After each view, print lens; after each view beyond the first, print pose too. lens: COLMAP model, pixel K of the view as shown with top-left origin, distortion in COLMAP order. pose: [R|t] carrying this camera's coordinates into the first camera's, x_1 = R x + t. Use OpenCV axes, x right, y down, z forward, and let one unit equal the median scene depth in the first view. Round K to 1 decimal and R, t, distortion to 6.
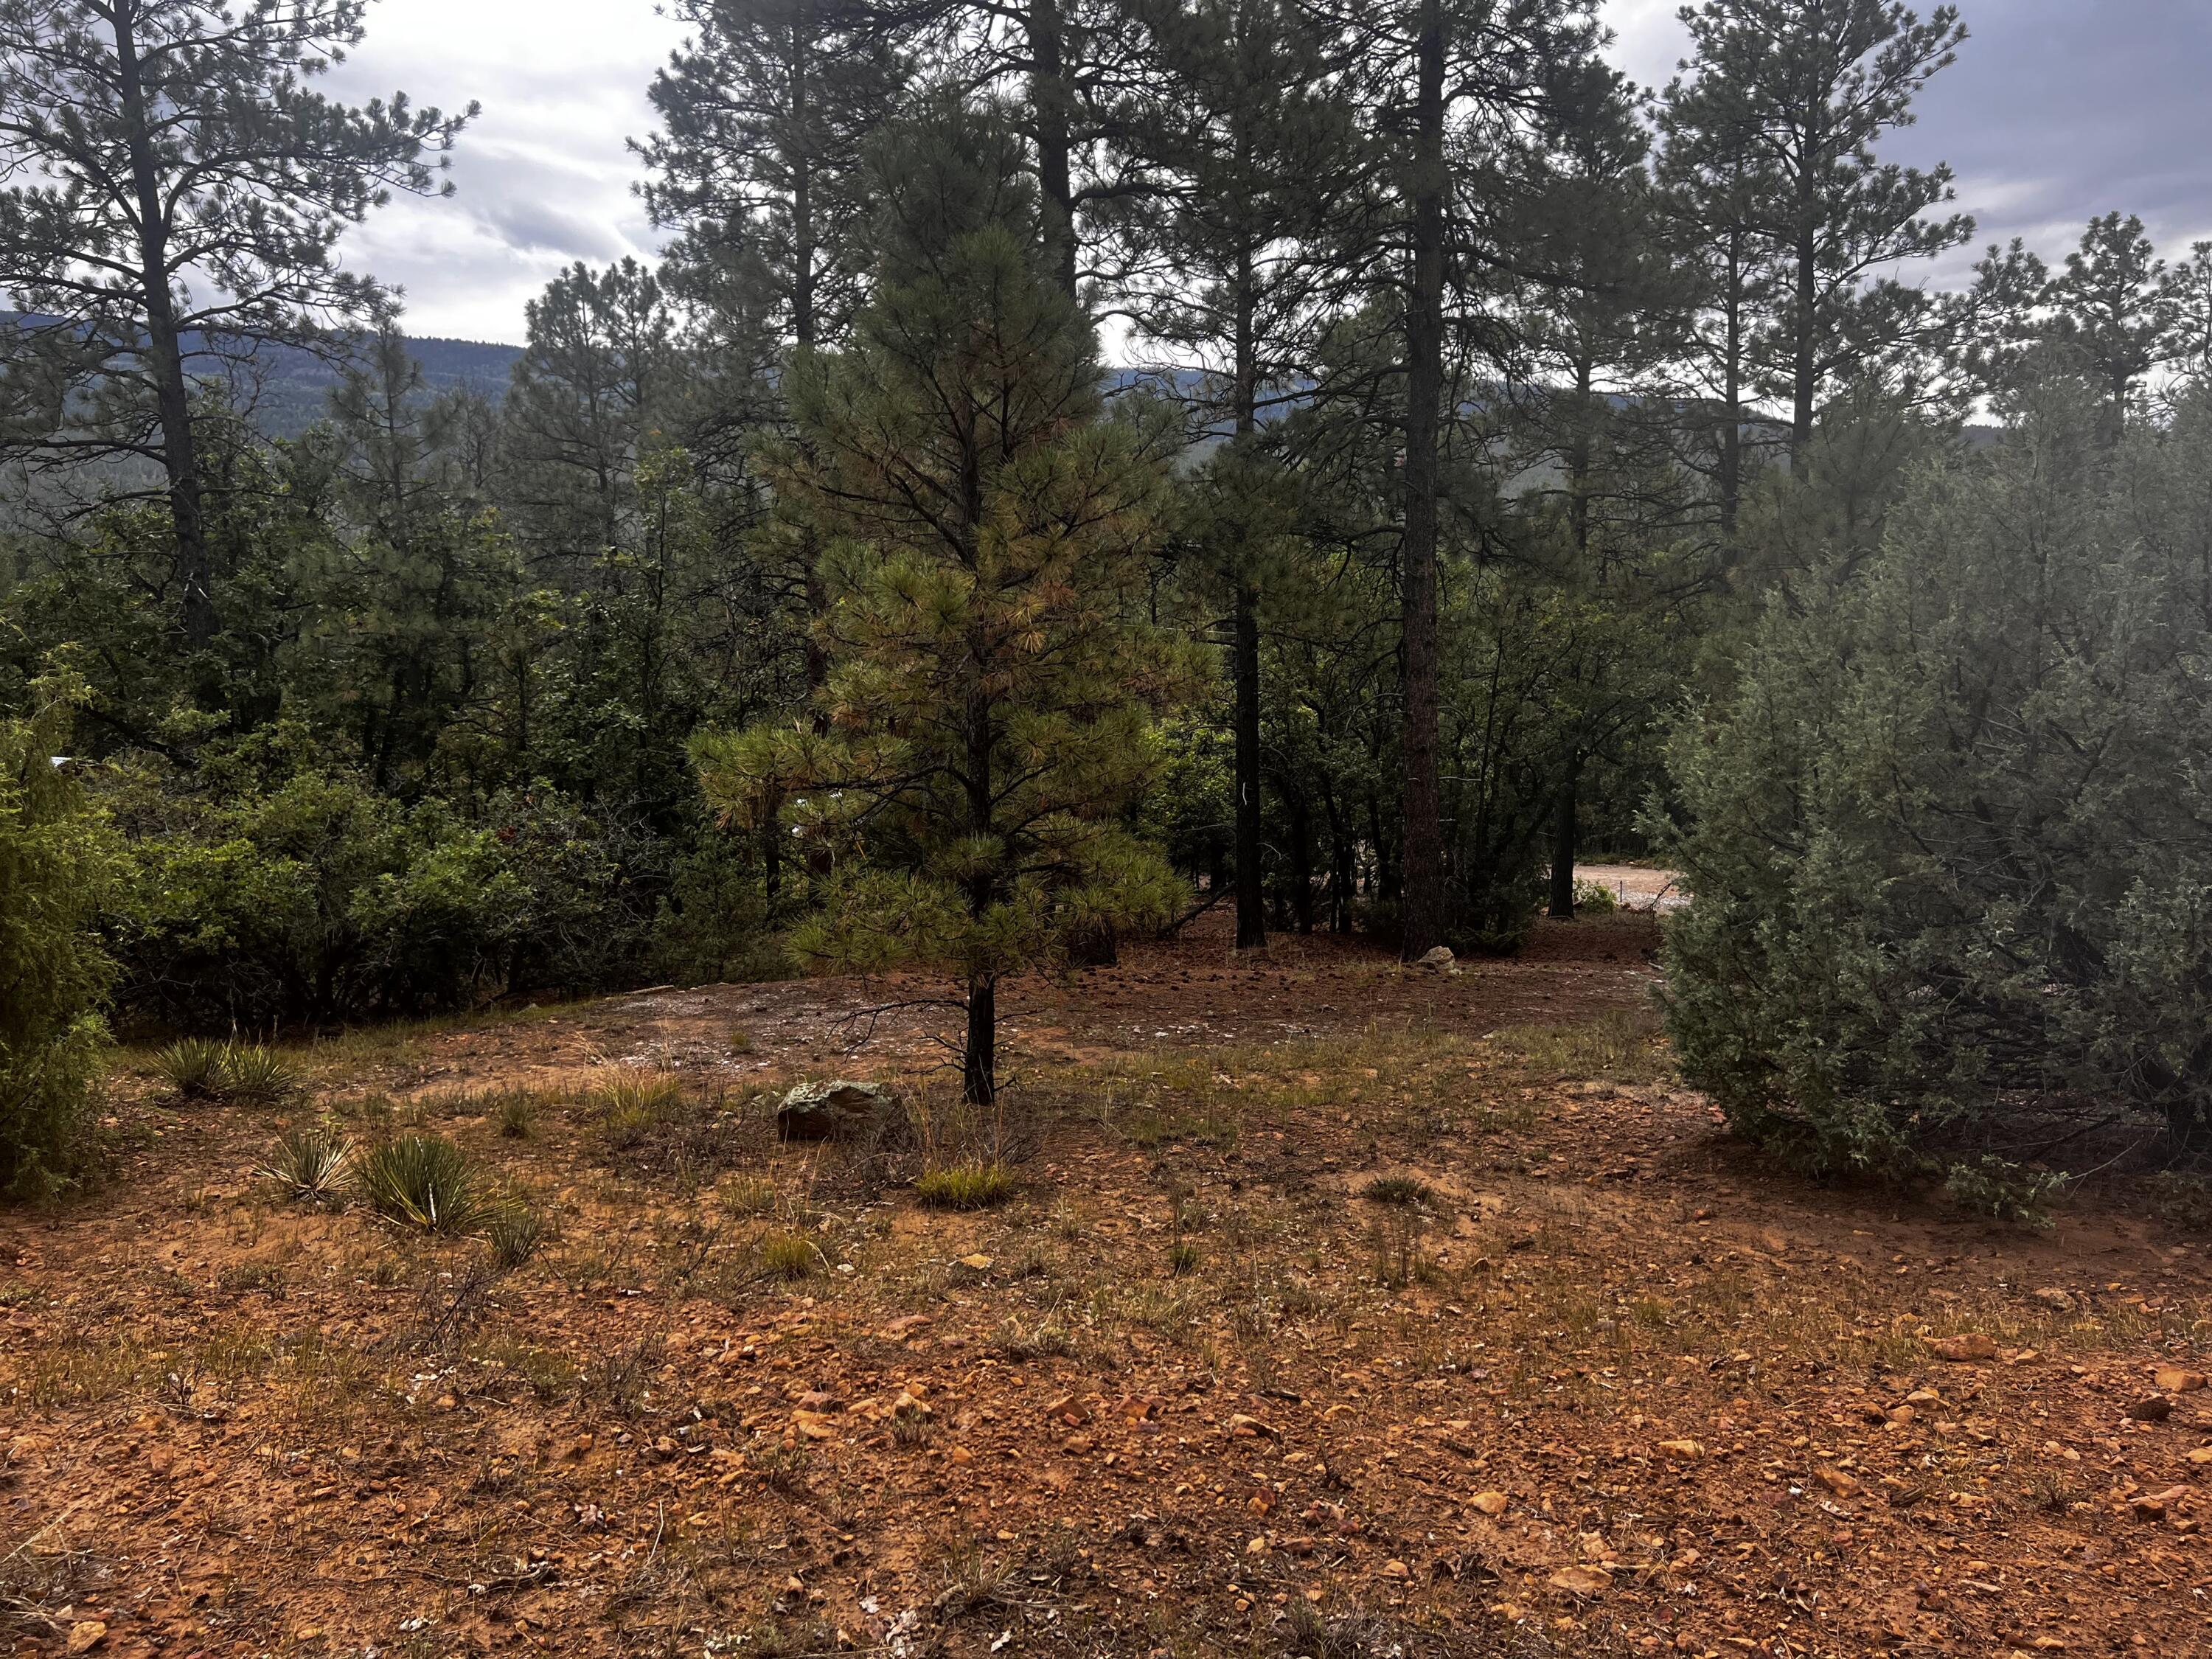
lens RADIAL K [[1530.1, 0, 1095.0], [0, 1530.1, 784.6], [0, 0, 1]] dist [0.042656, -0.038024]
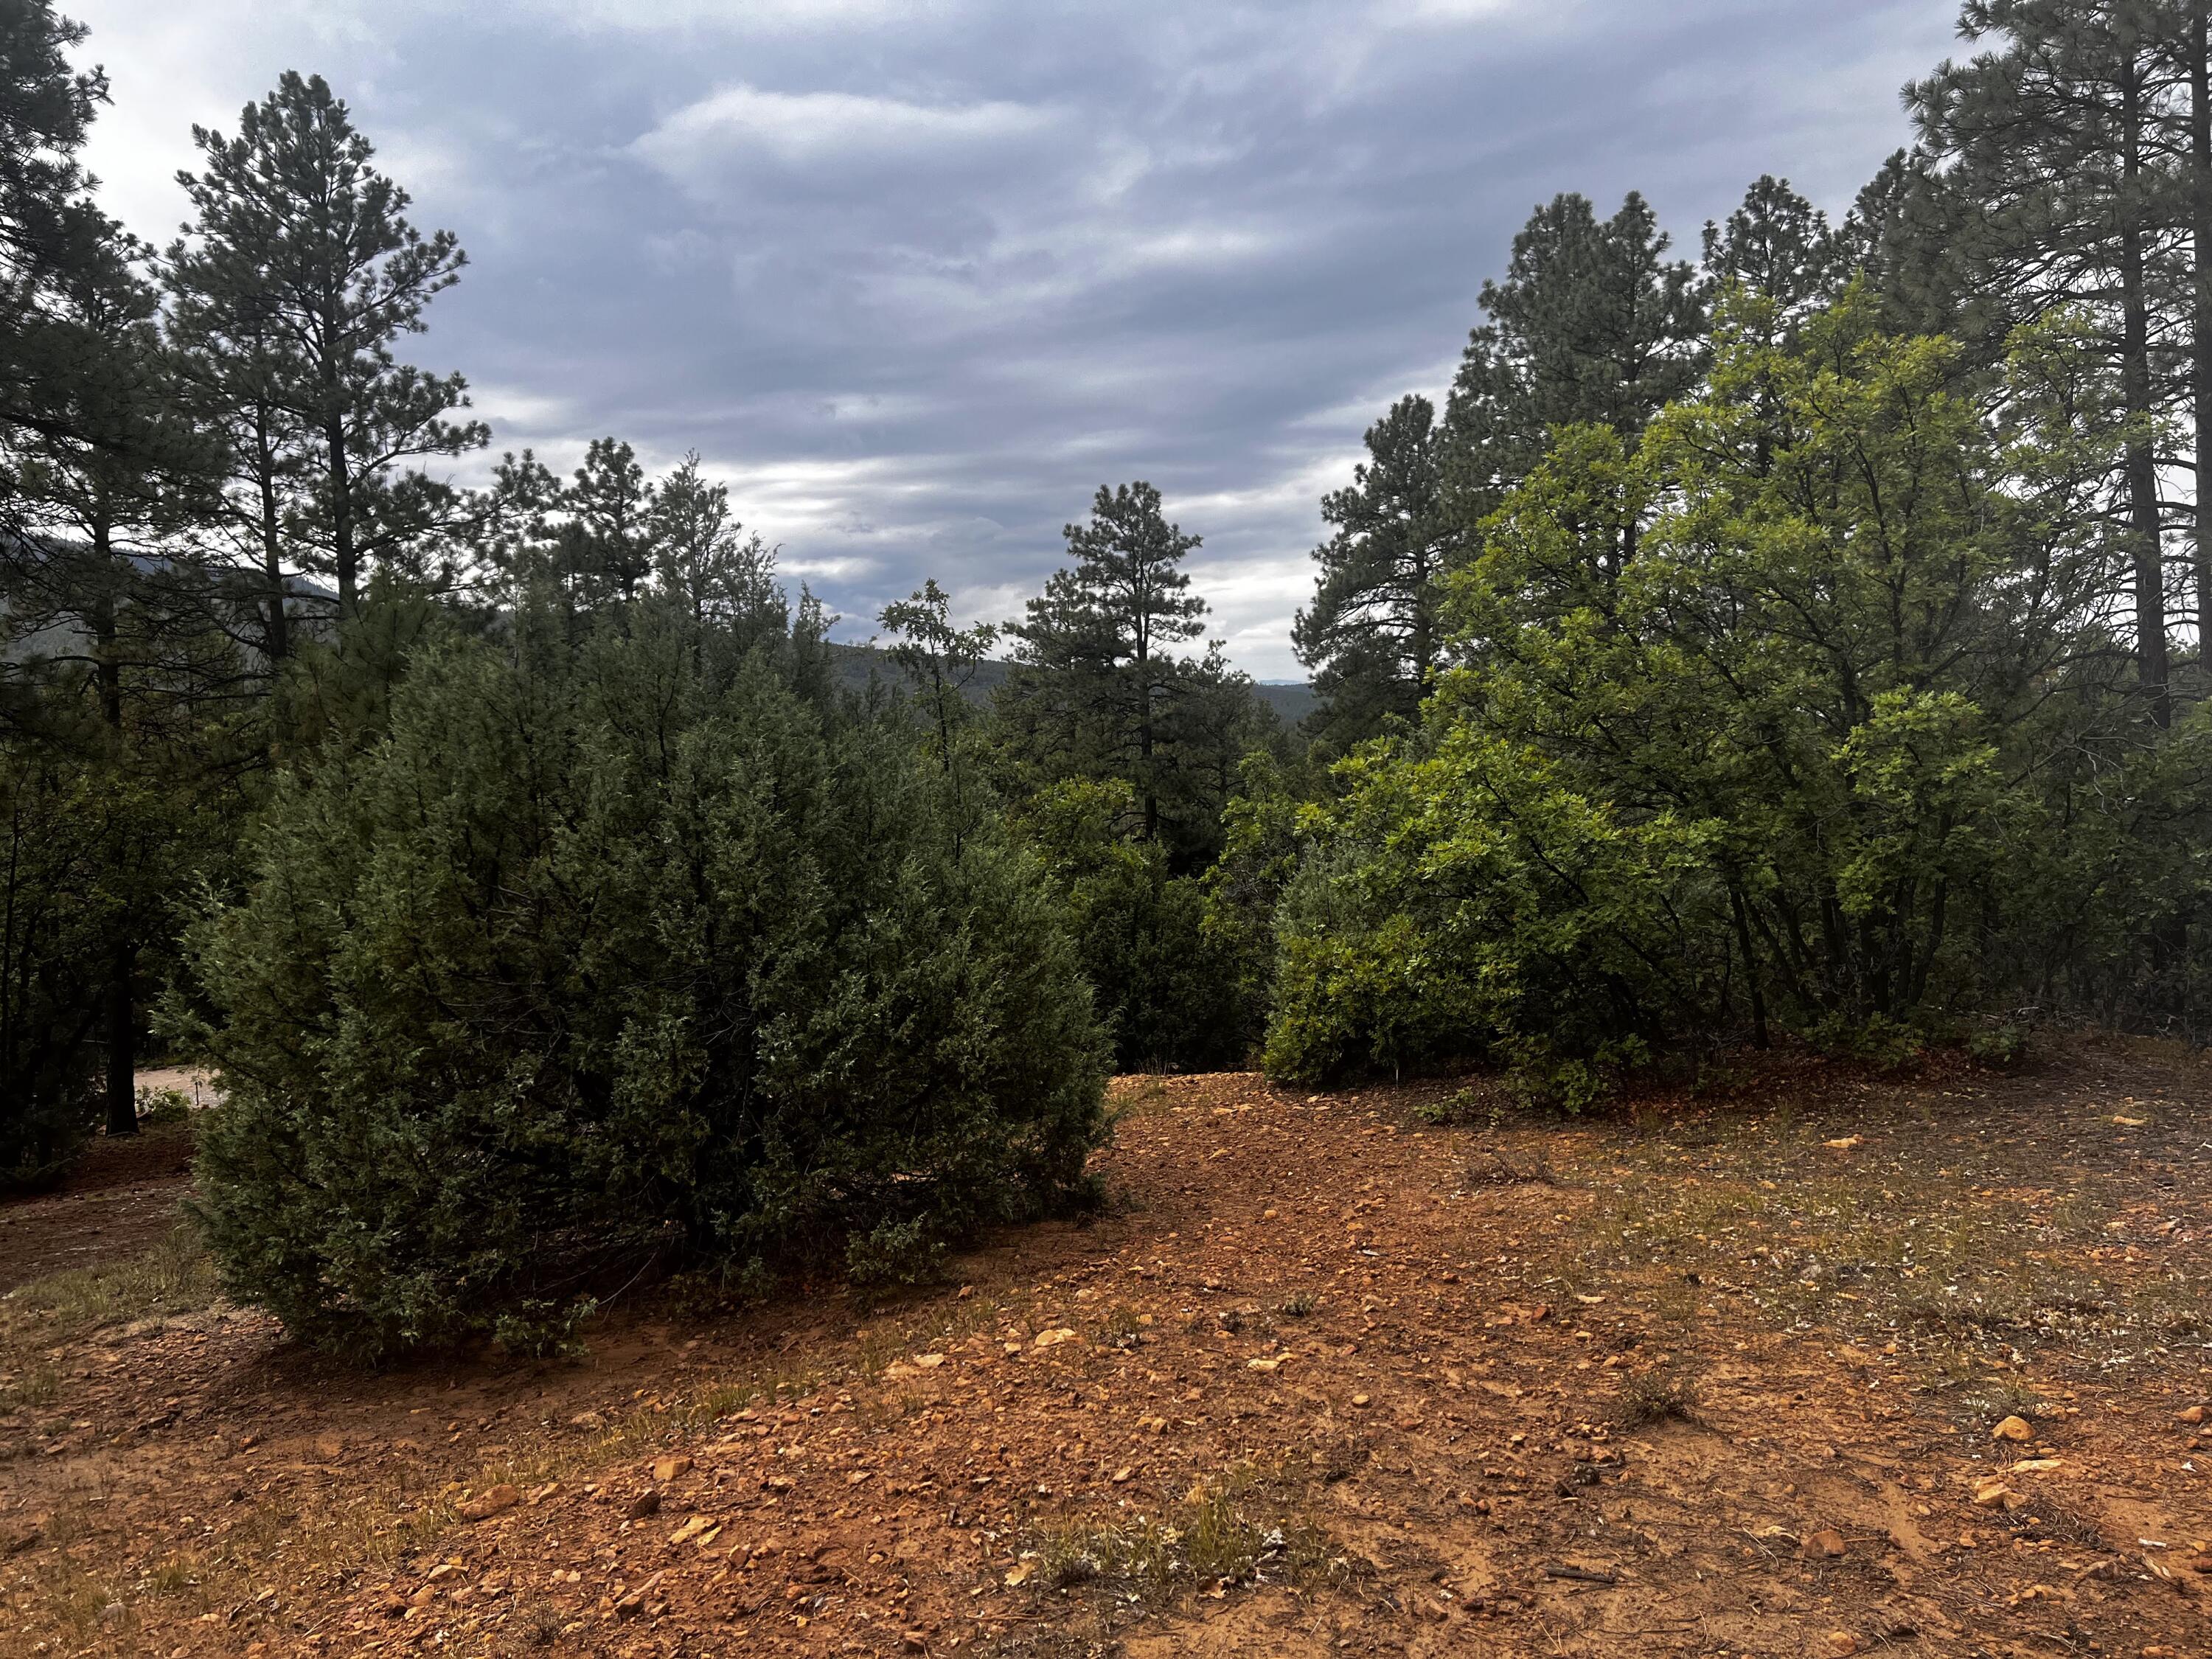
lens RADIAL K [[1530.1, 0, 1095.0], [0, 1530.1, 784.6], [0, 0, 1]] dist [0.042656, -0.038024]
pose [[0.730147, -0.025698, 0.682806, 0.128143], [0.093232, 0.993694, -0.062297, -0.006485], [-0.676899, 0.109146, 0.727939, -0.054211]]
